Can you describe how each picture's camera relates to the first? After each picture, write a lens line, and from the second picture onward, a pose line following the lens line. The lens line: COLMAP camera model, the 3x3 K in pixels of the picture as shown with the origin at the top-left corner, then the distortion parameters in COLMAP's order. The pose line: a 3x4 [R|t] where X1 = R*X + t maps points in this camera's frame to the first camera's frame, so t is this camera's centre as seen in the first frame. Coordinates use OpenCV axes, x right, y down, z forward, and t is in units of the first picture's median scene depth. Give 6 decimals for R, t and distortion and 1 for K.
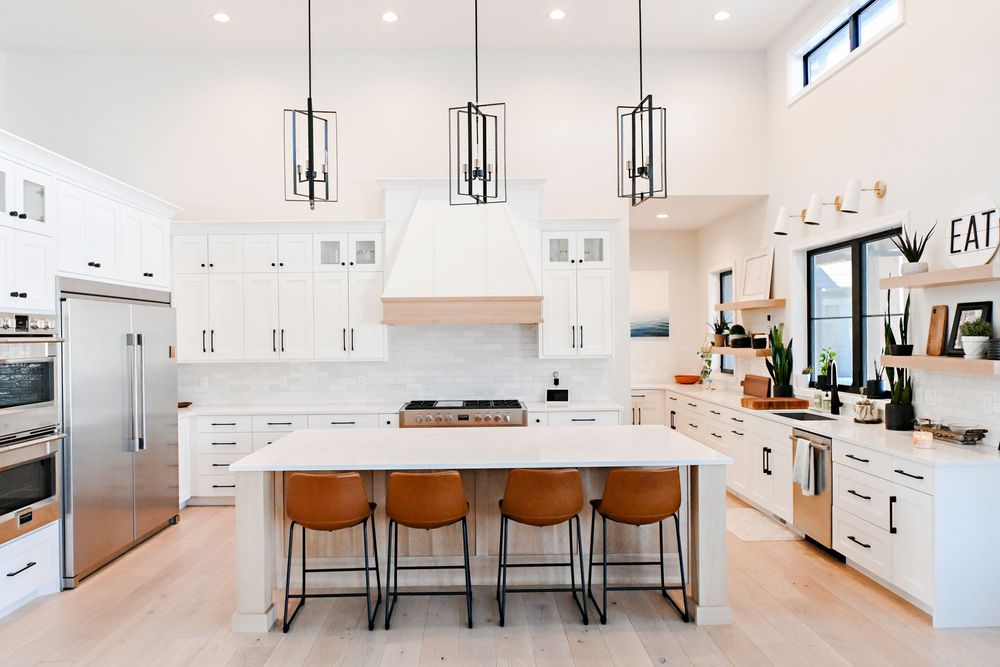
lens RADIAL K [[710.3, 0, 484.7], [0, 710.3, 338.6], [0, 0, 1]] dist [0.007882, -0.007239]
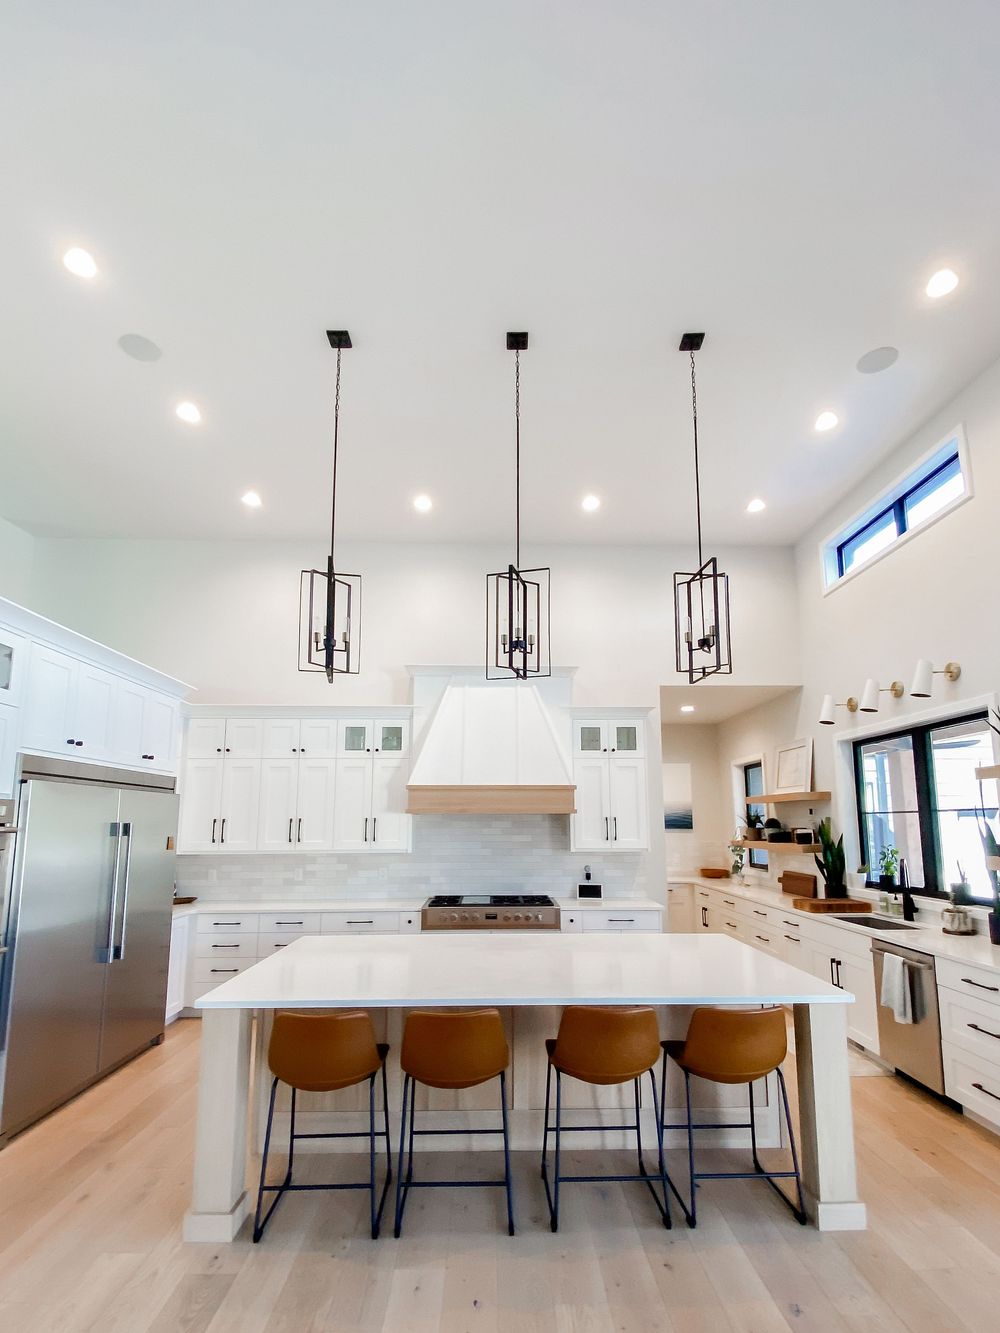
lens RADIAL K [[606.7, 0, 504.1], [0, 606.7, 742.0], [0, 0, 1]] dist [0.017324, -0.003514]
pose [[0.999888, 0.010645, 0.010536, -0.029557], [-0.009084, 0.990328, -0.138451, -0.005140], [-0.011908, 0.138340, 0.990313, 0.229196]]
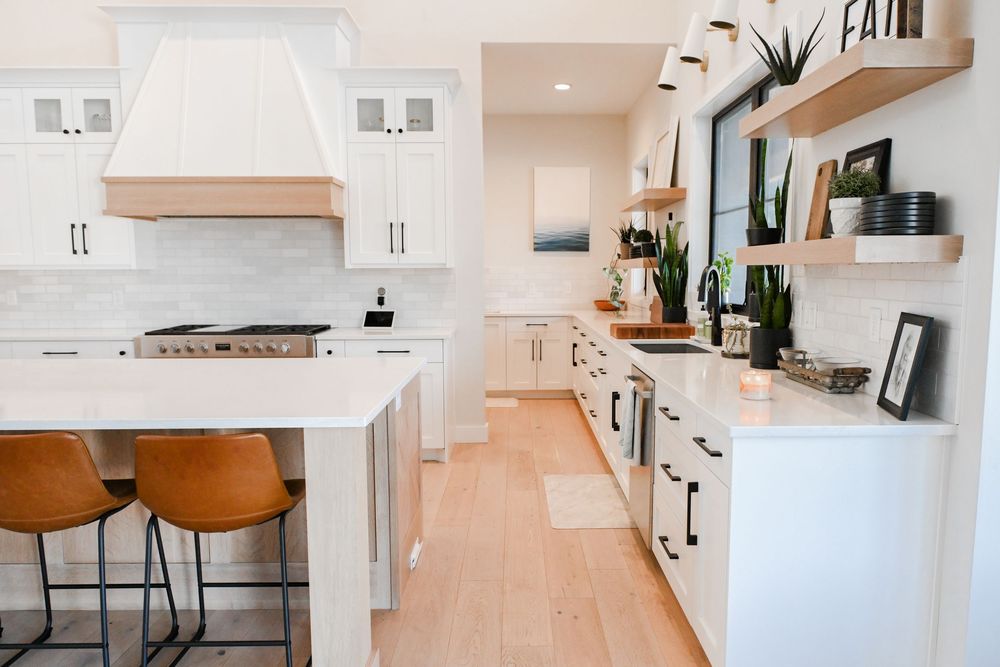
lens RADIAL K [[710.3, 0, 530.7], [0, 710.3, 343.6], [0, 0, 1]] dist [0.007882, -0.007239]
pose [[0.999957, 0.008961, -0.002348, 0.346604], [-0.008701, 0.995533, 0.094017, 0.045609], [0.003180, -0.093992, 0.995568, 0.344579]]
